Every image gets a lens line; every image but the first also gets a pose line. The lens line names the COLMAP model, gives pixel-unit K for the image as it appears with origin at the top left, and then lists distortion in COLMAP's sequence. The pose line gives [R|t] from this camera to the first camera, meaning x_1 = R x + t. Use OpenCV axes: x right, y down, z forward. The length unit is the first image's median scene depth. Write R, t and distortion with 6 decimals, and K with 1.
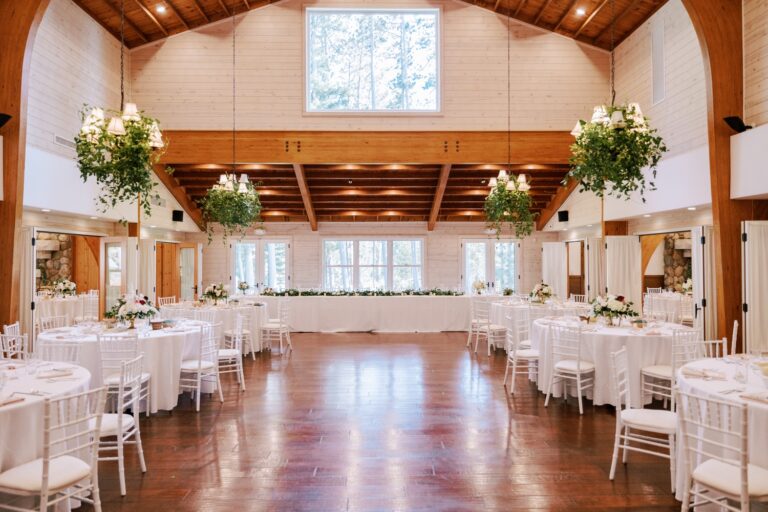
lens RADIAL K [[521.5, 0, 382.7], [0, 521.5, 255.5], [0, 0, 1]] dist [0.003263, -0.006949]
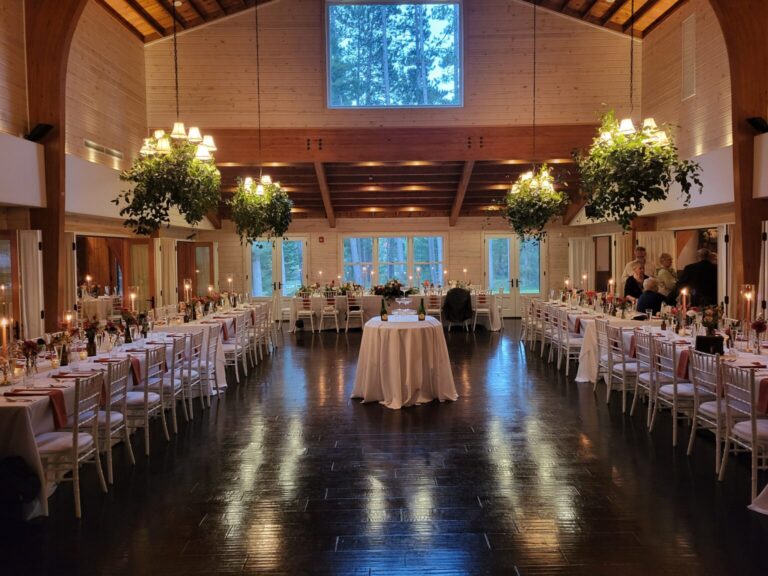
lens RADIAL K [[577.2, 0, 385.6], [0, 577.2, 273.0], [0, 0, 1]] dist [0.040045, -0.000423]
pose [[0.999839, -0.007976, -0.016096, -0.020011], [0.008663, 0.999034, 0.043087, -0.011138], [0.015736, -0.043219, 0.998942, -0.098179]]
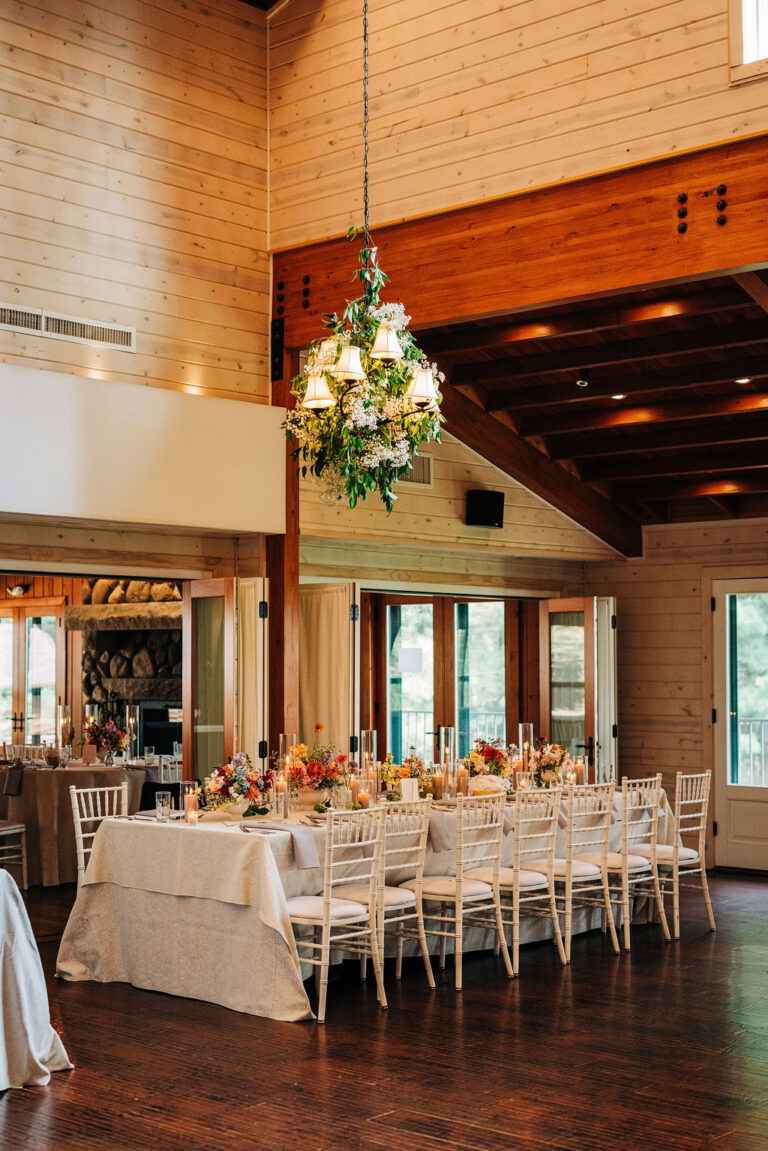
lens RADIAL K [[1639.2, 0, 387.3], [0, 1639.2, 573.3], [0, 0, 1]] dist [0.027052, 0.000000]
pose [[0.725090, -0.034603, -0.687785, 0.255156], [0.003725, 0.998919, -0.046330, 0.007702], [0.688644, 0.031031, 0.724435, 0.290113]]
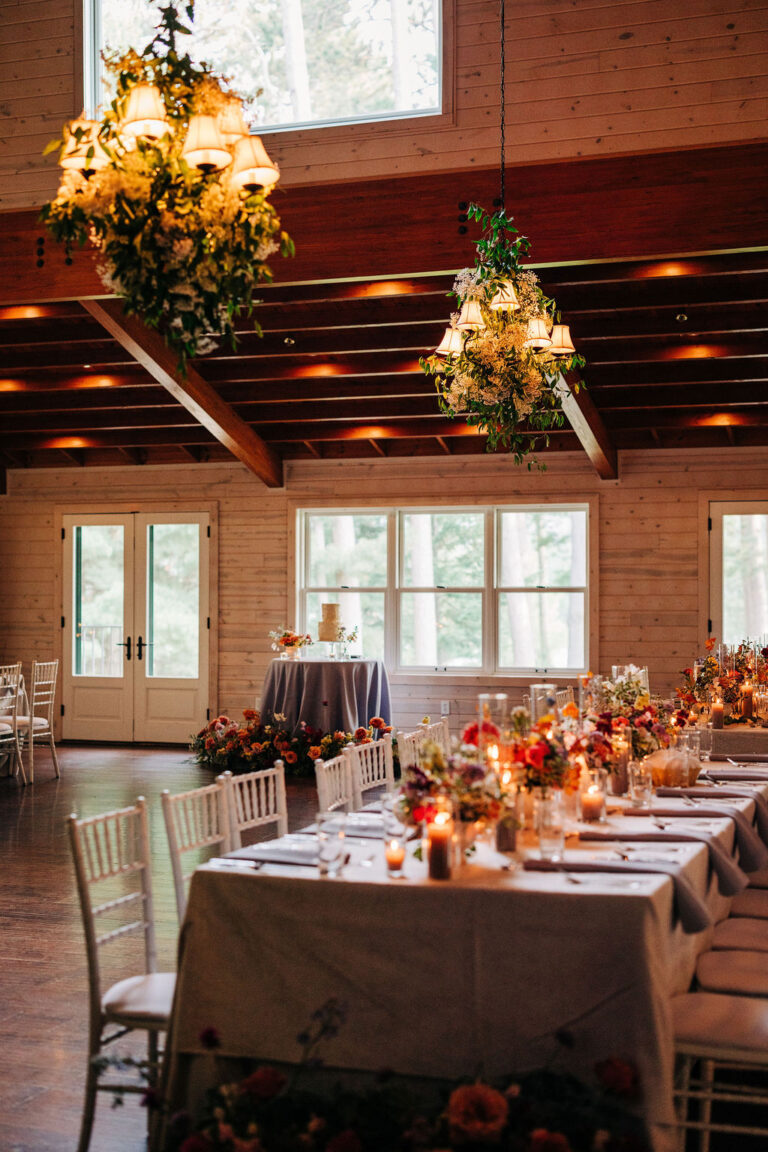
lens RADIAL K [[1683.2, 0, 390.6], [0, 1683.2, 569.8], [0, 0, 1]] dist [-0.008911, 0.000000]
pose [[0.930044, -0.001917, -0.367443, 0.441151], [0.002609, 0.999996, 0.001385, 0.007389], [0.367439, -0.002247, 0.930045, 0.009799]]
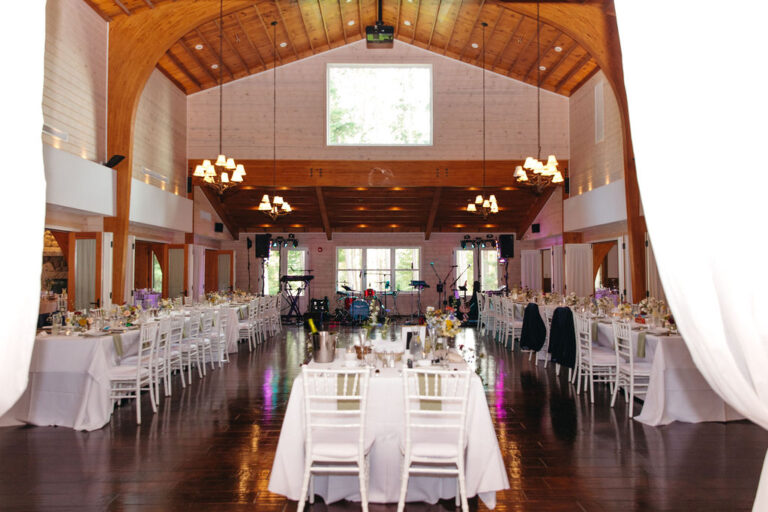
lens RADIAL K [[515.5, 0, 382.7], [0, 515.5, 249.5], [0, 0, 1]] dist [0.002868, -0.000687]
pose [[0.999986, 0.002175, -0.004750, -0.004241], [-0.002331, 0.999448, -0.033134, 0.016688], [0.004675, 0.033145, 0.999440, -0.226907]]
